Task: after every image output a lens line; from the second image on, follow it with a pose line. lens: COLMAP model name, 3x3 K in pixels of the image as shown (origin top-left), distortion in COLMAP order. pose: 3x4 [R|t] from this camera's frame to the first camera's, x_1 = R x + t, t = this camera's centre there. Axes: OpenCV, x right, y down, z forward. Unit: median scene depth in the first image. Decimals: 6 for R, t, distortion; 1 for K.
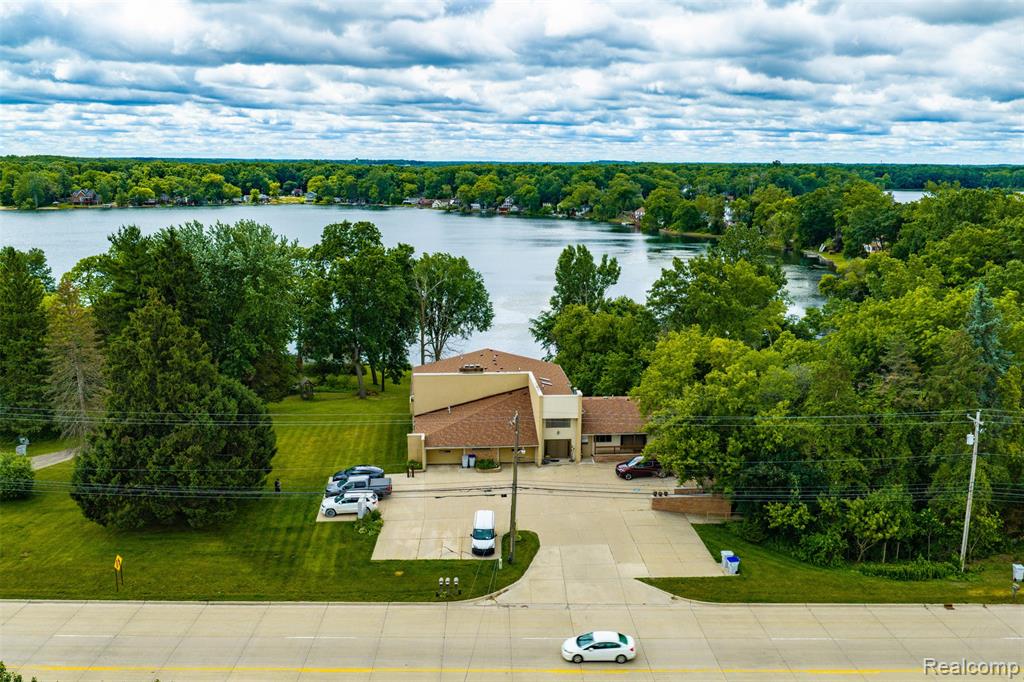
lens RADIAL K [[842.1, 0, 512.0], [0, 842.1, 341.0], [0, 0, 1]] dist [0.020084, -0.025725]
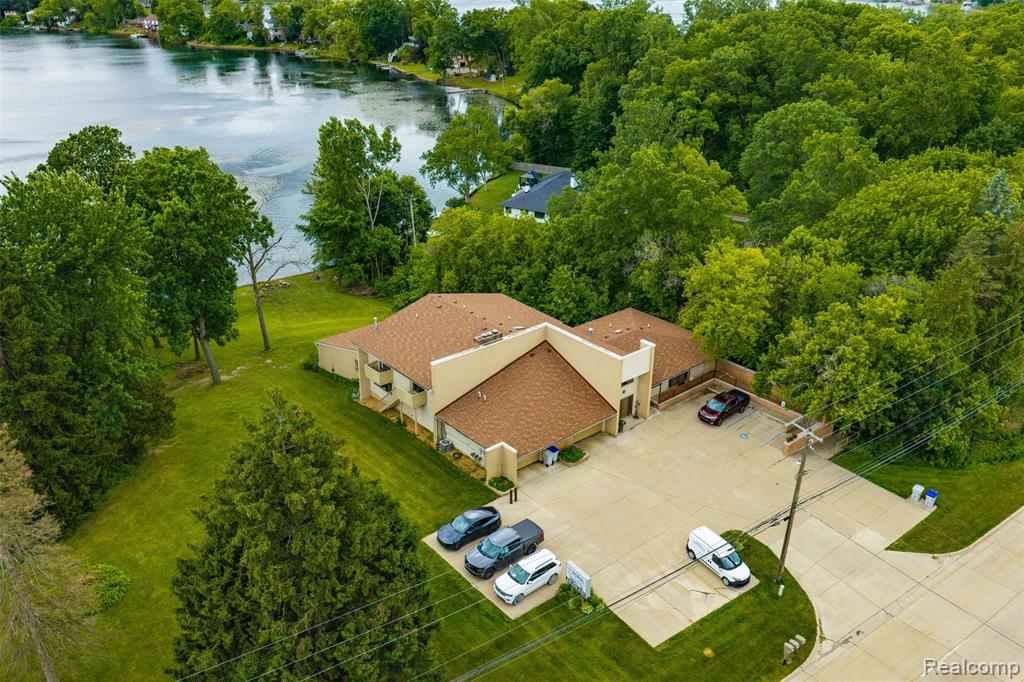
lens RADIAL K [[842.1, 0, 512.0], [0, 842.1, 341.0], [0, 0, 1]] dist [0.020084, -0.025725]
pose [[0.819652, -0.245909, 0.517397, -0.562128], [0.119488, 0.956702, 0.265412, -0.218276], [-0.560262, -0.155722, 0.813546, 0.441916]]
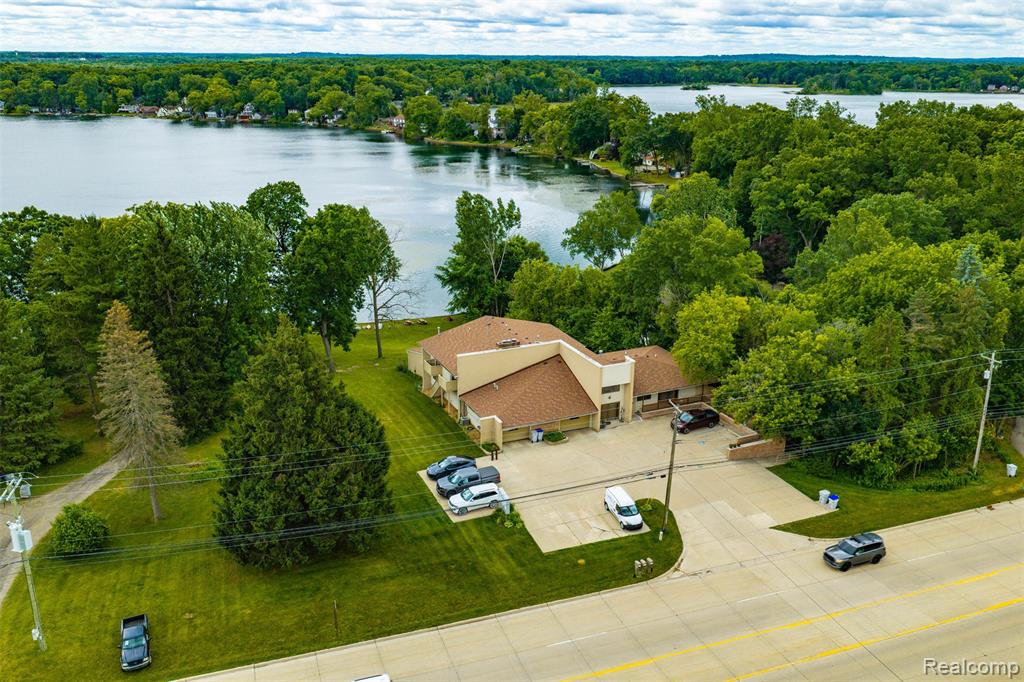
lens RADIAL K [[842.1, 0, 512.0], [0, 842.1, 341.0], [0, 0, 1]] dist [0.020084, -0.025725]
pose [[0.944343, -0.107637, 0.310854, -0.464386], [0.069842, 0.989014, 0.130284, -0.132676], [-0.321462, -0.101322, 0.941486, 0.040544]]
